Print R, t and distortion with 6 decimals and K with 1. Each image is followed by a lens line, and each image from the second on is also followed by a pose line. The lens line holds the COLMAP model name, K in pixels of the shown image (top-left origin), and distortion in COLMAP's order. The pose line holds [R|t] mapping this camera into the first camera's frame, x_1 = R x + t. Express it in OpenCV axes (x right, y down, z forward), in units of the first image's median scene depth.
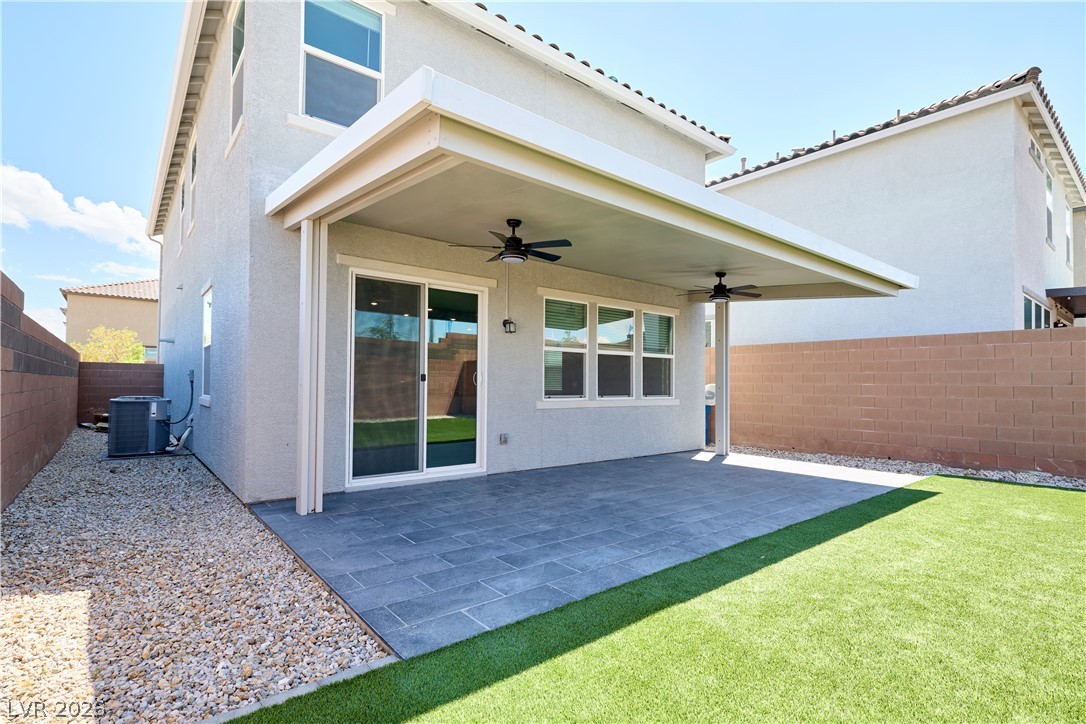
lens RADIAL K [[500.1, 0, 542.2], [0, 500.1, 366.7], [0, 0, 1]] dist [0.000152, 0.000345]
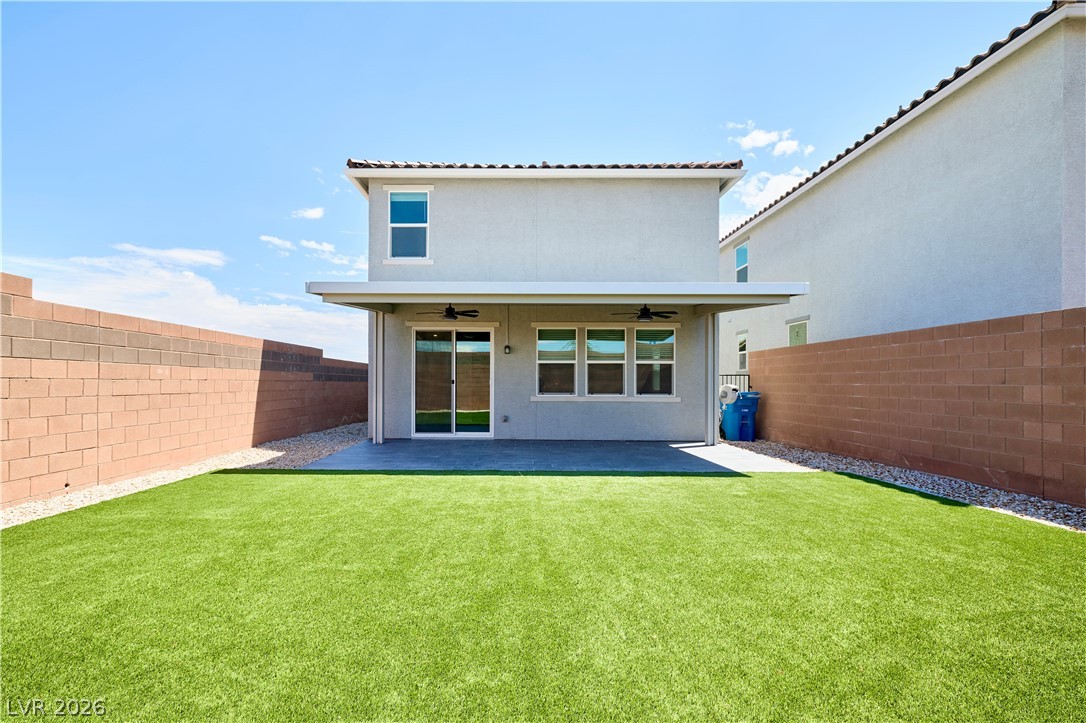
lens RADIAL K [[473.2, 0, 539.7], [0, 473.2, 368.0], [0, 0, 1]] dist [0.004097, -0.000115]
pose [[0.789567, -0.025848, -0.613120, 0.830137], [0.024398, 0.999645, -0.010724, -0.002110], [0.613179, -0.006492, 0.789917, -0.128868]]
